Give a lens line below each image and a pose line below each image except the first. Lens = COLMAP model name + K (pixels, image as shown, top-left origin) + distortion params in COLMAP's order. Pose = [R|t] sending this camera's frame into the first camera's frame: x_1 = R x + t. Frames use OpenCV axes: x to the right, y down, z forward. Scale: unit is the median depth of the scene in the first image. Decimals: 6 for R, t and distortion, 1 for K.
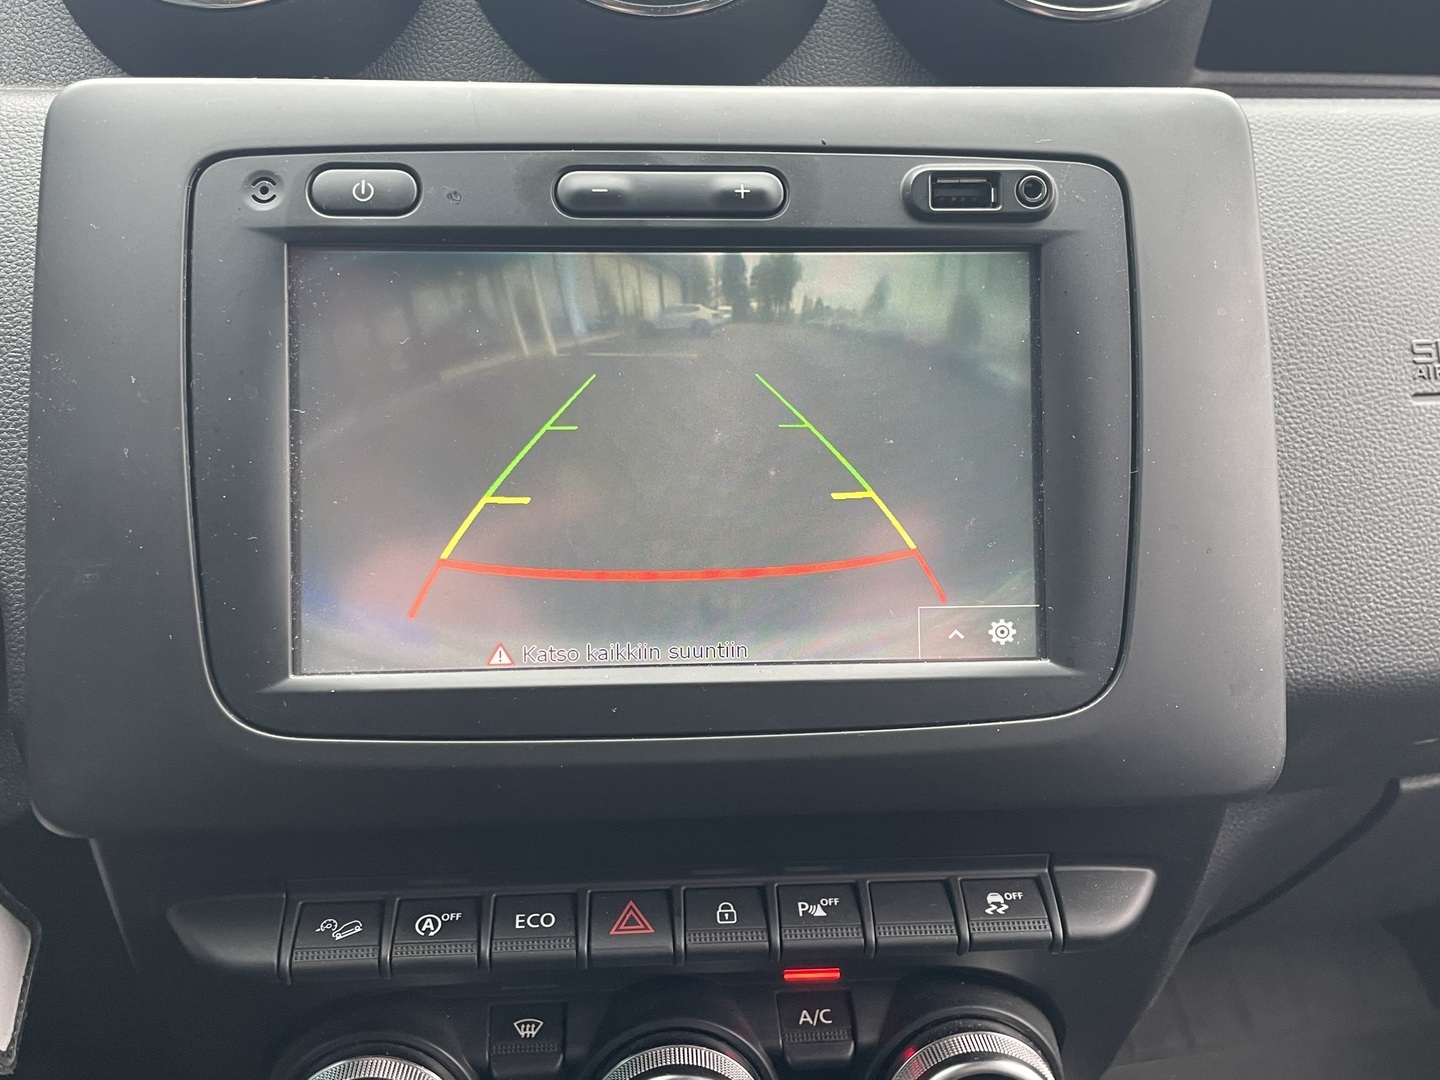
lens RADIAL K [[1341.7, 0, 720.7], [0, 1341.7, 538.8], [0, 0, 1]] dist [0.060491, 0.000000]
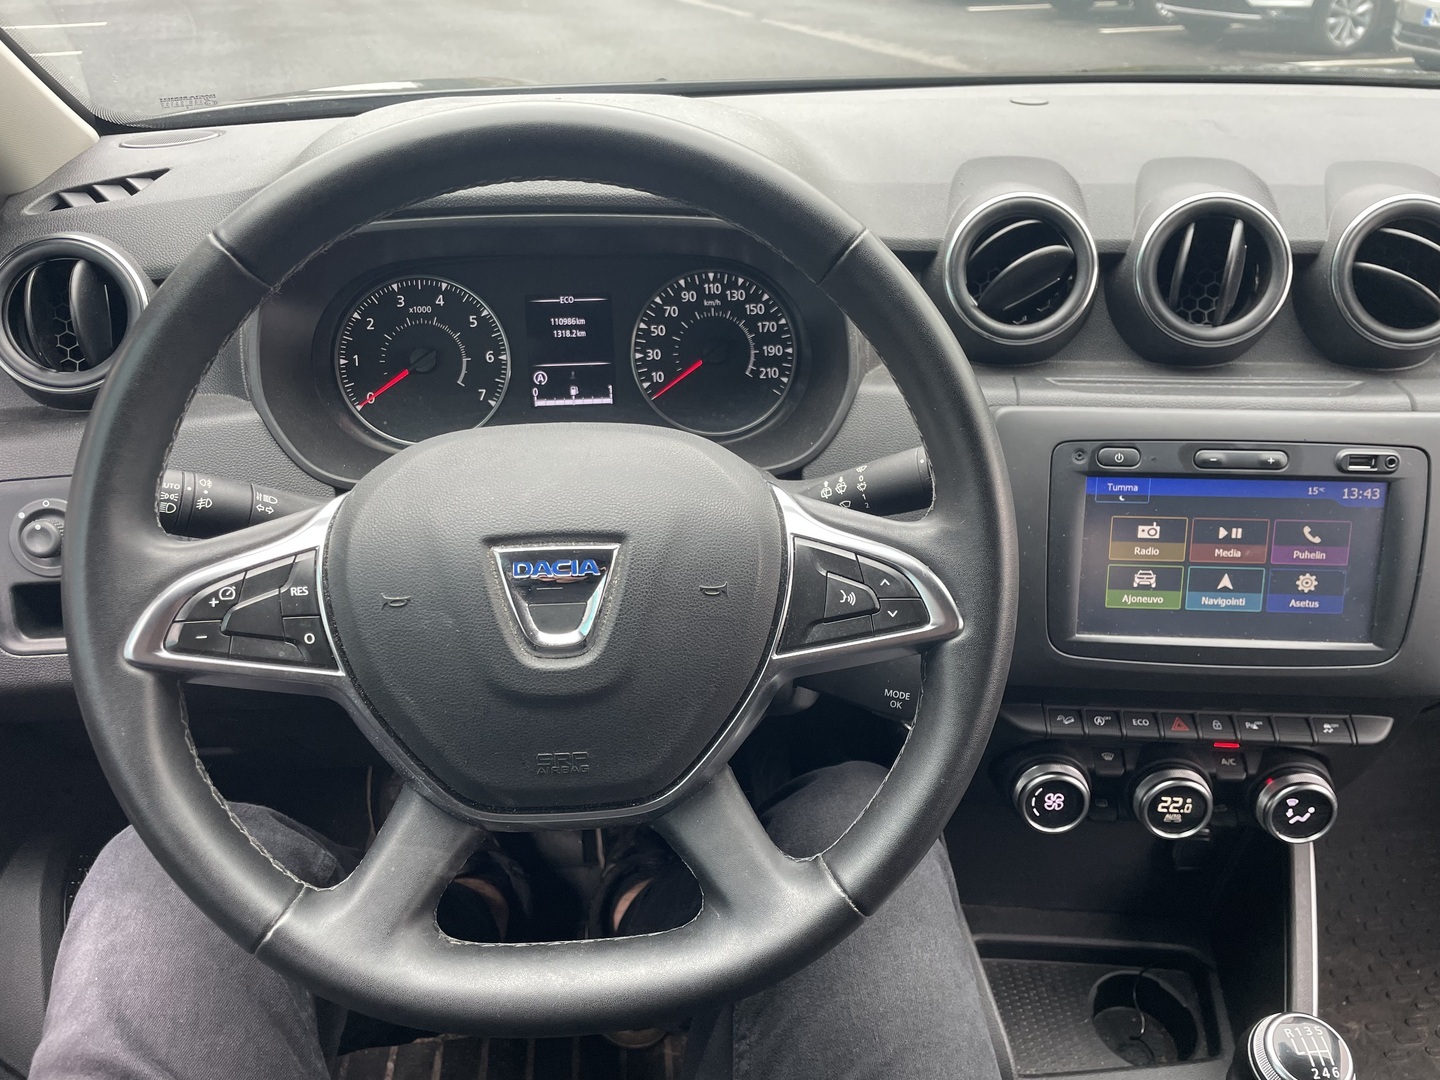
lens RADIAL K [[1061.5, 0, 717.4], [0, 1061.5, 539.8], [0, 0, 1]] dist [0.008315, -0.007005]
pose [[0.990784, 0.050103, -0.125841, -0.706485], [-0.025875, 0.981972, 0.187248, -0.427373], [0.132954, -0.182266, 0.974219, -1.046843]]
